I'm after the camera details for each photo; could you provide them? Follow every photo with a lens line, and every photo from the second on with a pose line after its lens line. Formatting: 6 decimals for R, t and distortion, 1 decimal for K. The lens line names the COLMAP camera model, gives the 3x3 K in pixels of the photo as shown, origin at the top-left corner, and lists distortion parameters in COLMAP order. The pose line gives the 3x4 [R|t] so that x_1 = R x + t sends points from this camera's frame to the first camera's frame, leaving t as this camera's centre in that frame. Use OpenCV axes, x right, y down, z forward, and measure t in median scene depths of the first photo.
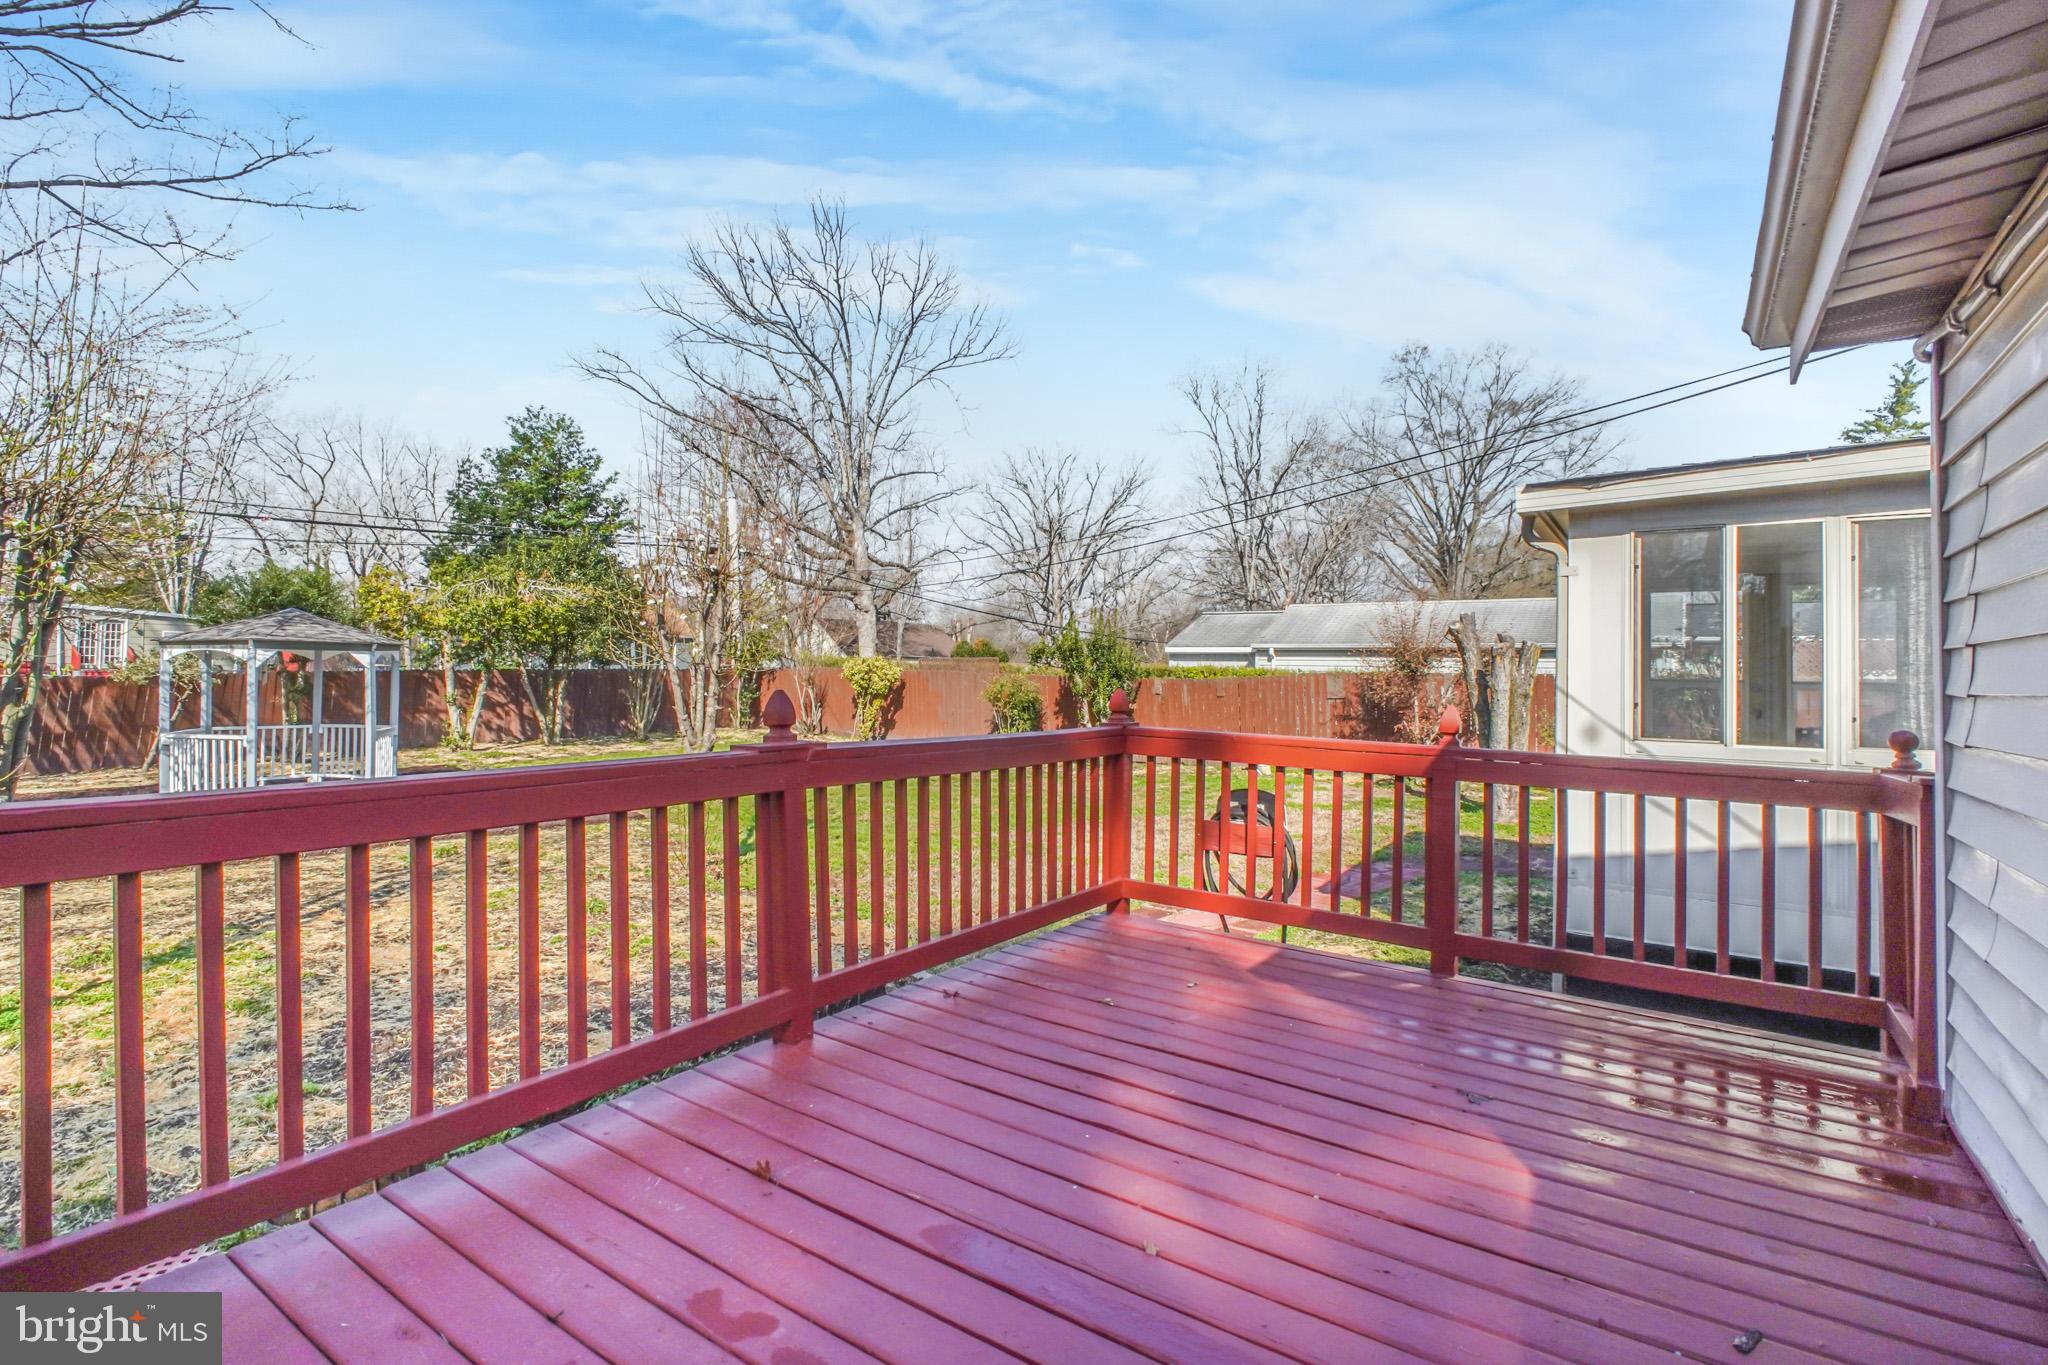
lens RADIAL K [[979.1, 0, 979.7], [0, 979.1, 654.9], [0, 0, 1]] dist [0.001833, -0.000268]
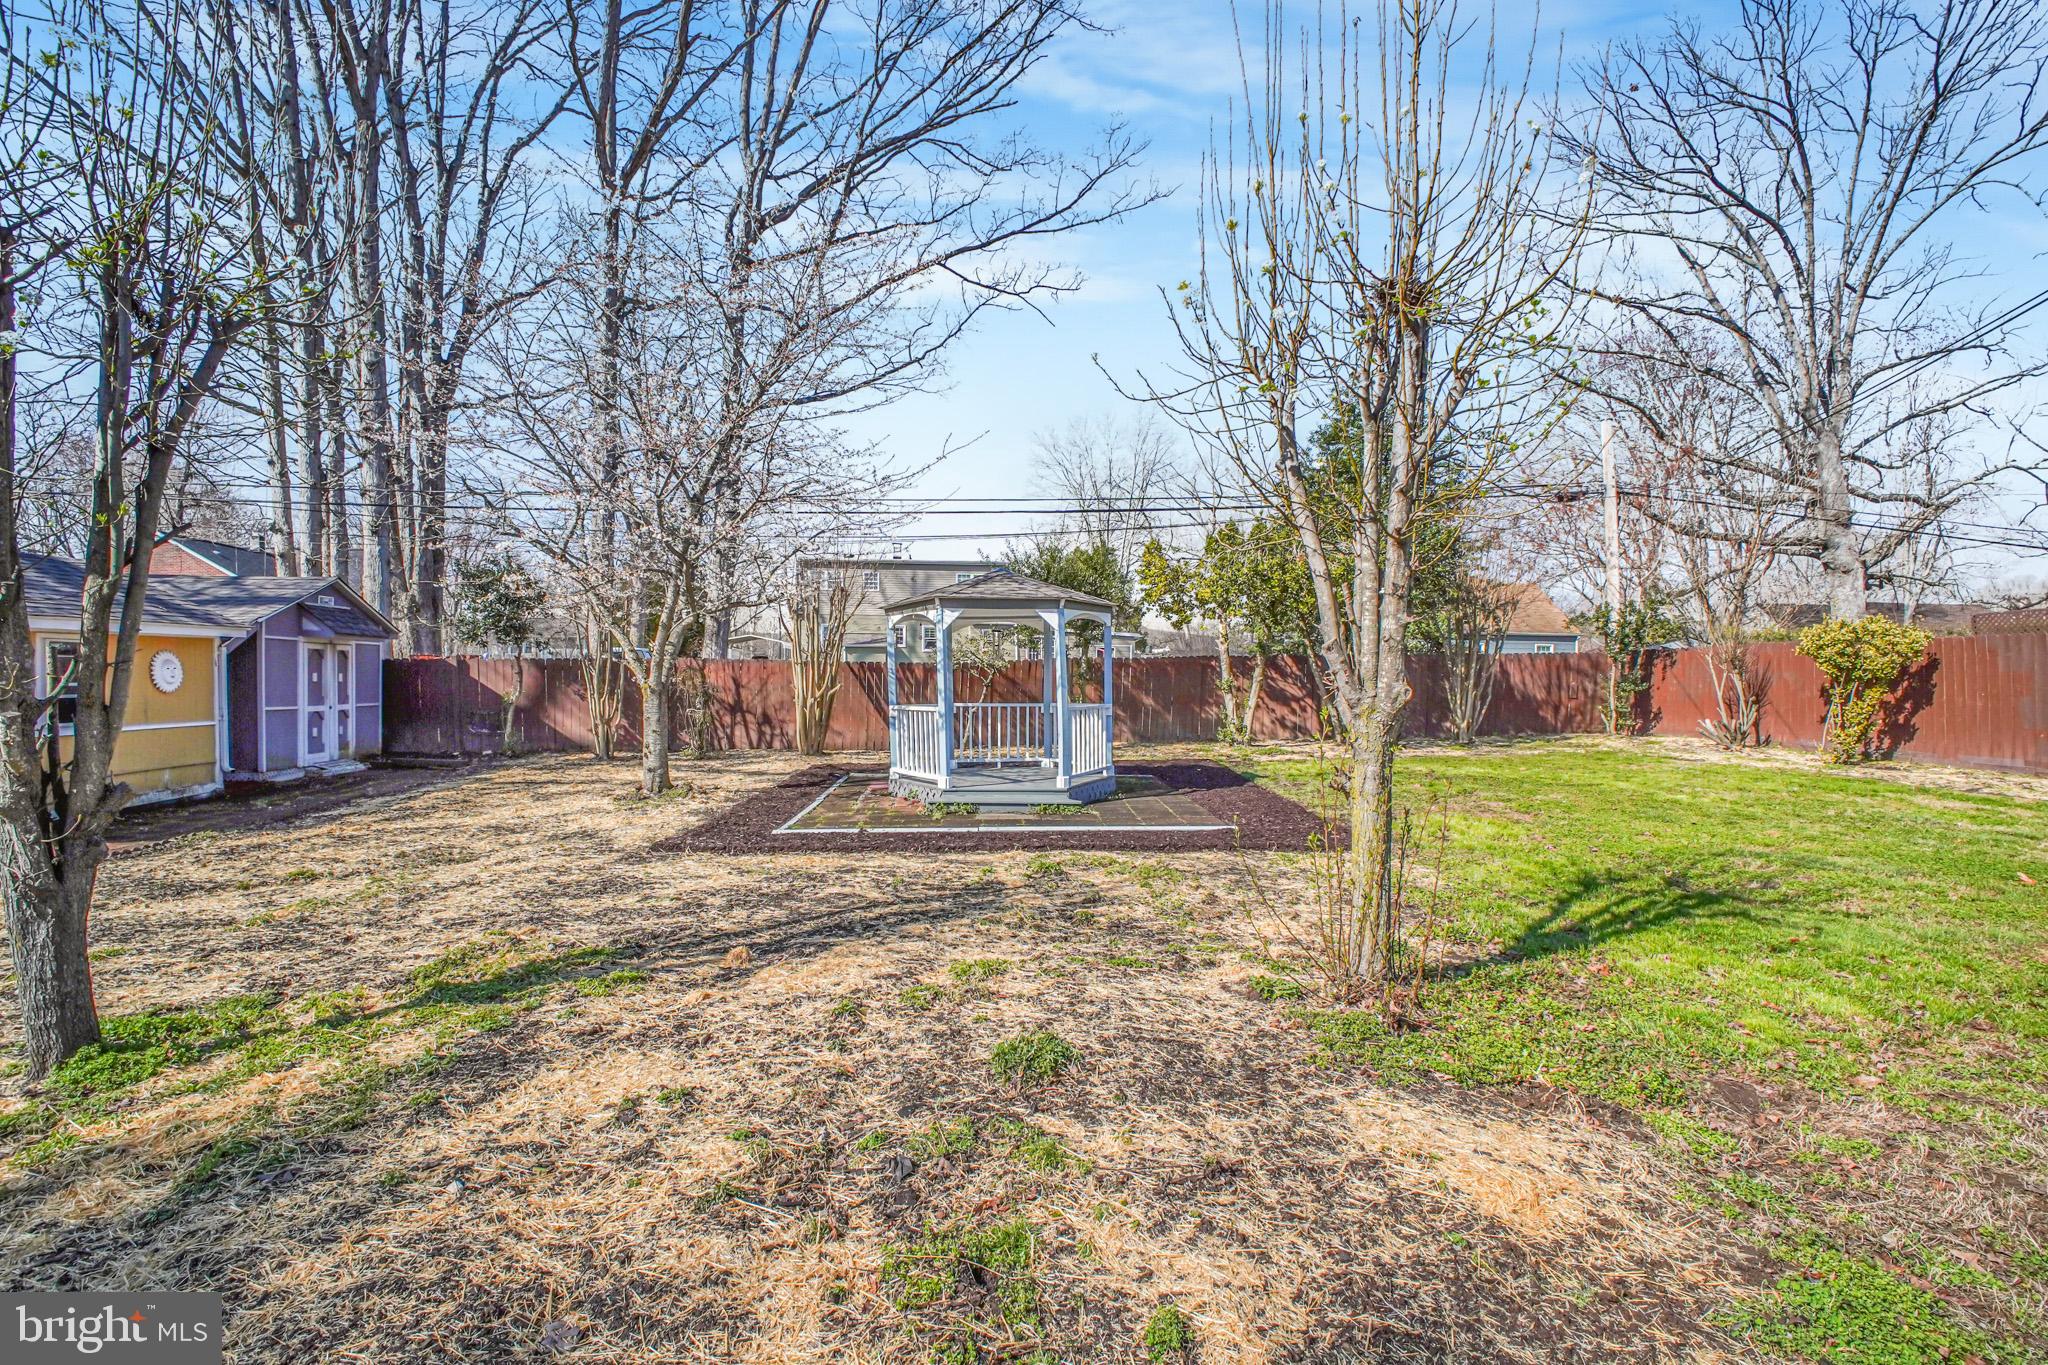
lens RADIAL K [[920.5, 0, 1048.8], [0, 920.5, 702.1], [0, 0, 1]] dist [0.000947, -0.005146]
pose [[0.676507, -0.001523, -0.736434, -0.027082], [0.020356, 0.999654, 0.016633, 0.027254], [0.736155, -0.026243, 0.676305, 0.210308]]
